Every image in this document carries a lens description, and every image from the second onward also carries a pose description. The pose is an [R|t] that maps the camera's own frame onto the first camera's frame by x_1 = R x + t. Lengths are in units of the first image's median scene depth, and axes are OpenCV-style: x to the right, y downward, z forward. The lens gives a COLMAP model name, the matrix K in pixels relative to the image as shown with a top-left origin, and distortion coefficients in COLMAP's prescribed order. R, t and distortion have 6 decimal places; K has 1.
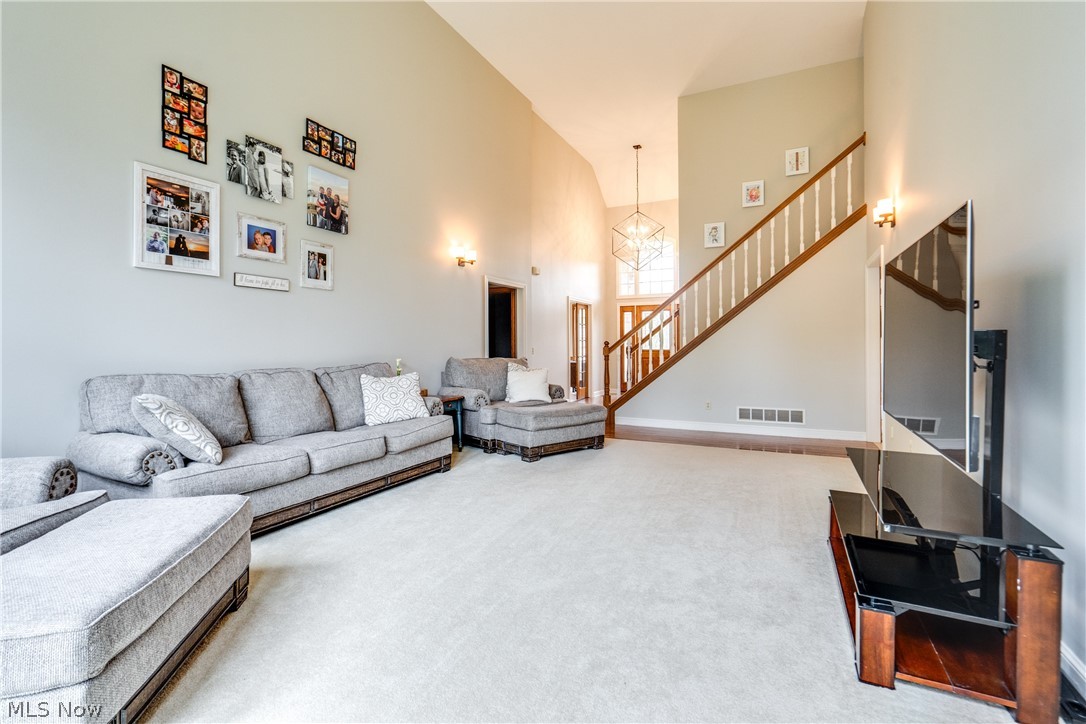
lens RADIAL K [[497.3, 0, 555.6], [0, 497.3, 342.4], [0, 0, 1]] dist [-0.005775, 0.000708]
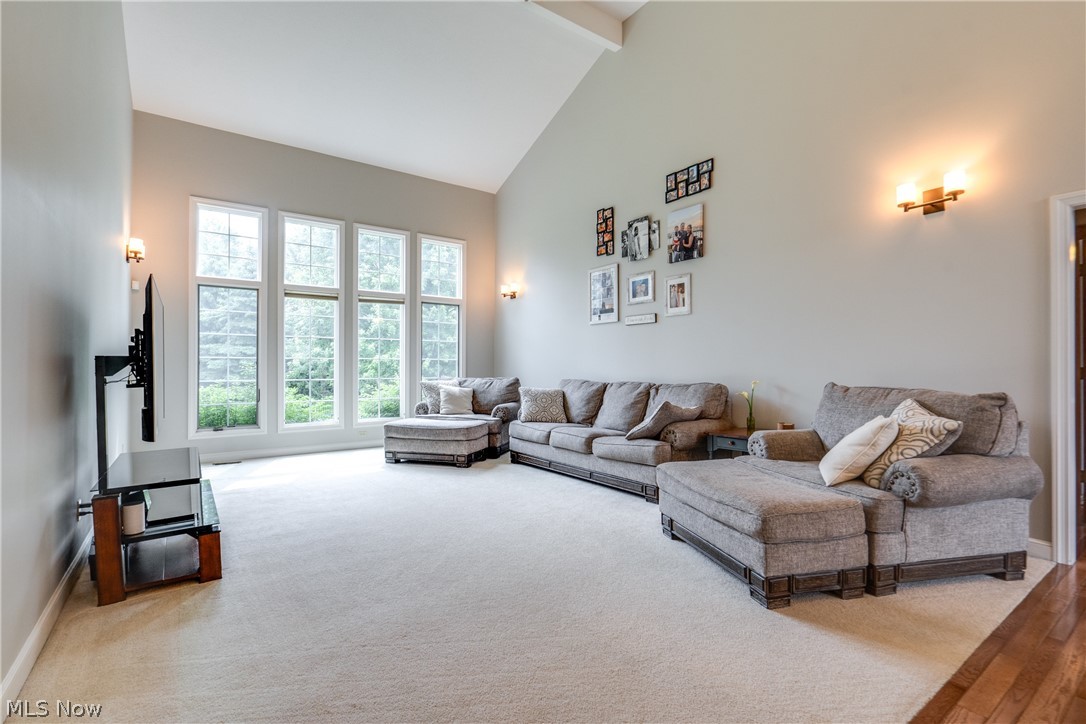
lens RADIAL K [[497.3, 0, 544.4], [0, 497.3, 367.2], [0, 0, 1]] dist [-0.005775, 0.000708]
pose [[-0.485807, -0.003260, -0.874060, 0.682270], [0.000473, 0.999992, -0.003993, 0.016155], [0.874066, -0.002353, -0.485801, 1.303948]]
